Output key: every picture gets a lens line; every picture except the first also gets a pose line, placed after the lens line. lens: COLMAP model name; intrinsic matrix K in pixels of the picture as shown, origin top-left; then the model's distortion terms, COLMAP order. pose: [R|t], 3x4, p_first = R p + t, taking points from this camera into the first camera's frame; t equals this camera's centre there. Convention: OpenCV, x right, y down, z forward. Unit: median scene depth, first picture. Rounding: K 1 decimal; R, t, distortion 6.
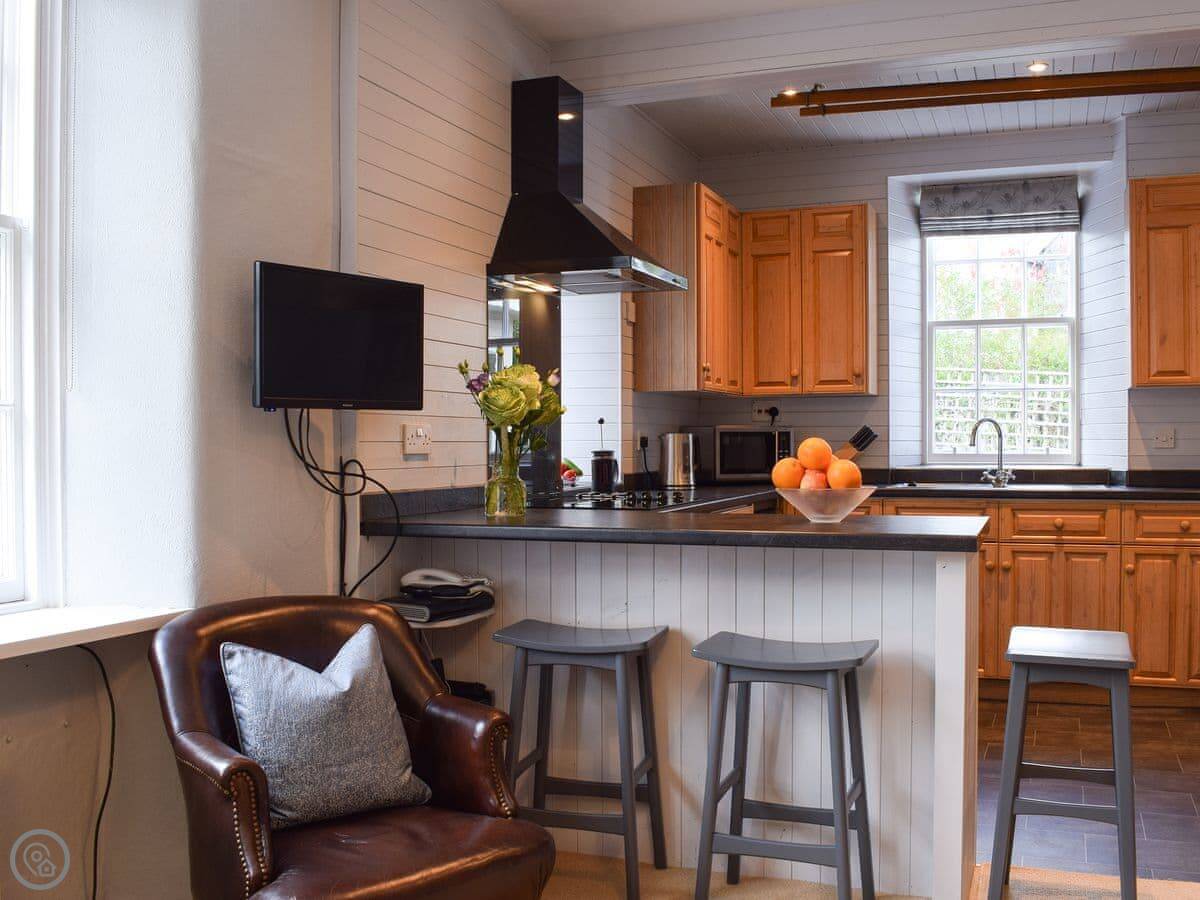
lens RADIAL K [[1129.4, 0, 600.0], [0, 1129.4, 450.0], [0, 0, 1]] dist [-0.061527, -0.011432]
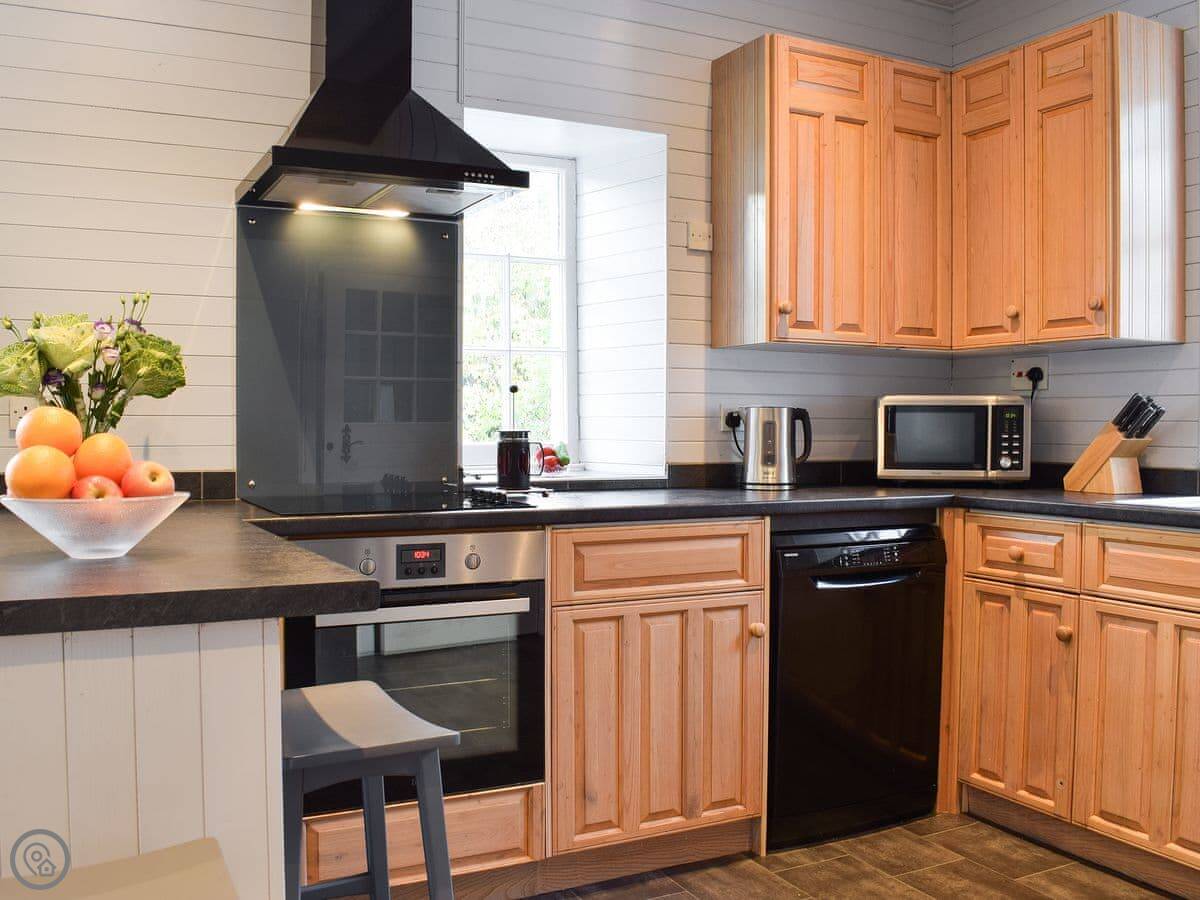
lens RADIAL K [[1129.4, 0, 600.0], [0, 1129.4, 450.0], [0, 0, 1]] dist [-0.061527, -0.011432]
pose [[0.761993, 0.020600, -0.647258, 0.434125], [-0.011634, 0.999768, 0.018123, -0.000003], [0.647481, -0.006280, 0.762056, 0.412525]]
